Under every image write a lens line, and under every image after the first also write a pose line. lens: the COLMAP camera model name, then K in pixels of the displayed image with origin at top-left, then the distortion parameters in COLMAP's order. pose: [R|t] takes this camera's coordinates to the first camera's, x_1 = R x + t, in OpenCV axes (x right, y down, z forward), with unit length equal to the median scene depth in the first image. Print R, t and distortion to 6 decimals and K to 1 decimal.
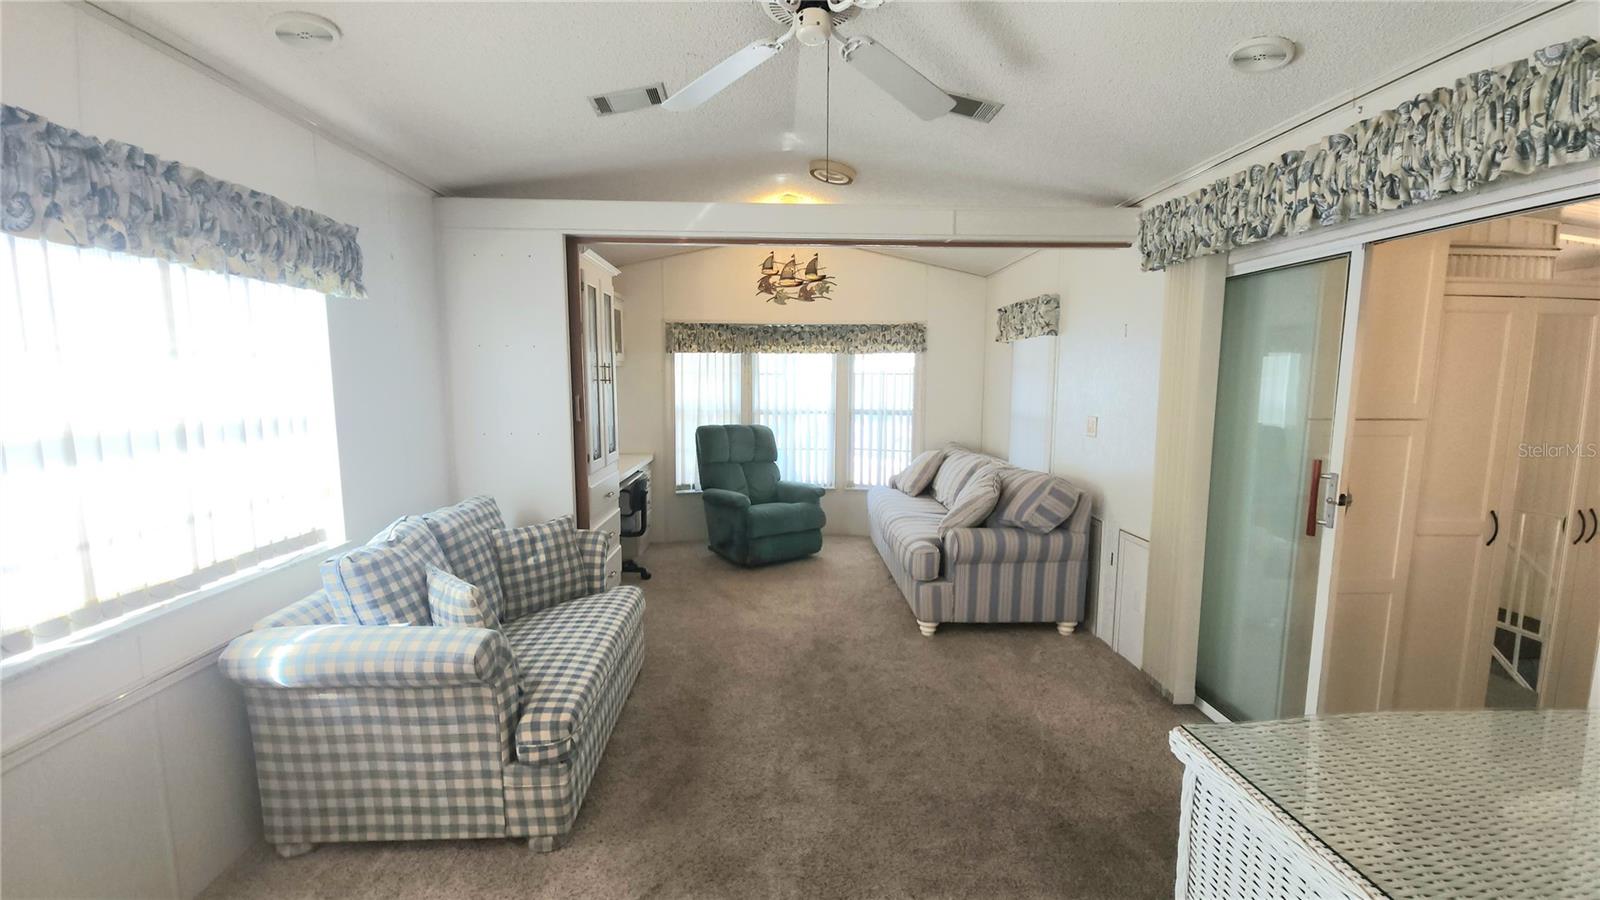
lens RADIAL K [[647.3, 0, 804.7], [0, 647.3, 459.1], [0, 0, 1]] dist [0.009970, -0.010843]
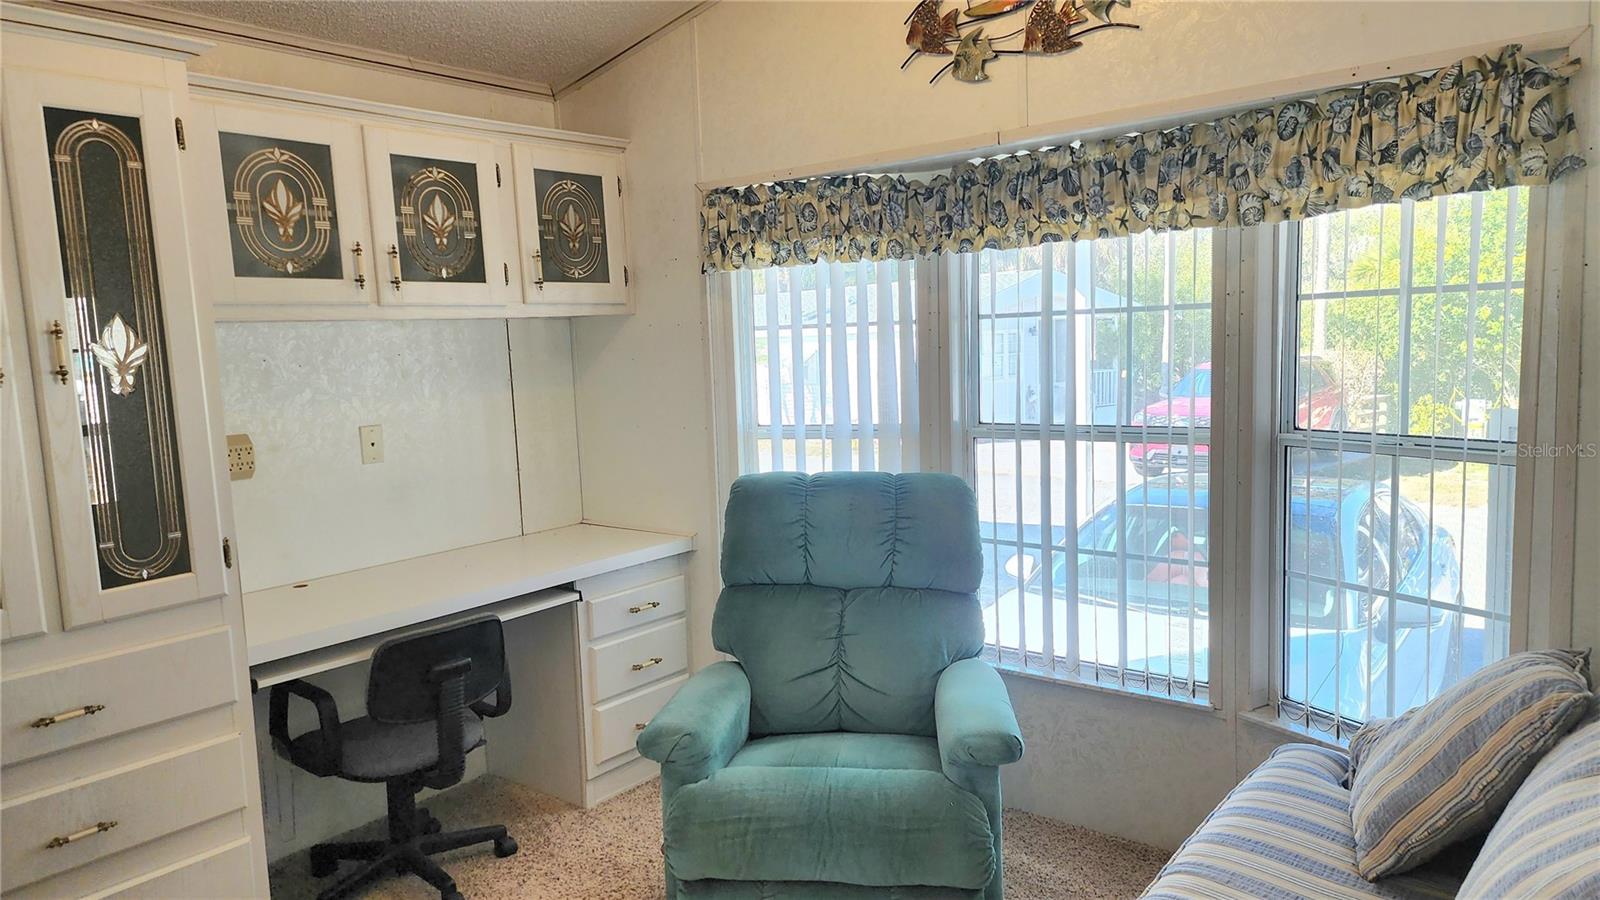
lens RADIAL K [[1060.1, 0, 809.7], [0, 1060.1, 463.7], [0, 0, 1]] dist [0.091582, -0.076364]
pose [[0.749938, 0.044512, -0.660009, 0.497991], [-0.039093, 0.998972, 0.022951, -0.145198], [0.660352, 0.008590, 0.750907, 1.185571]]
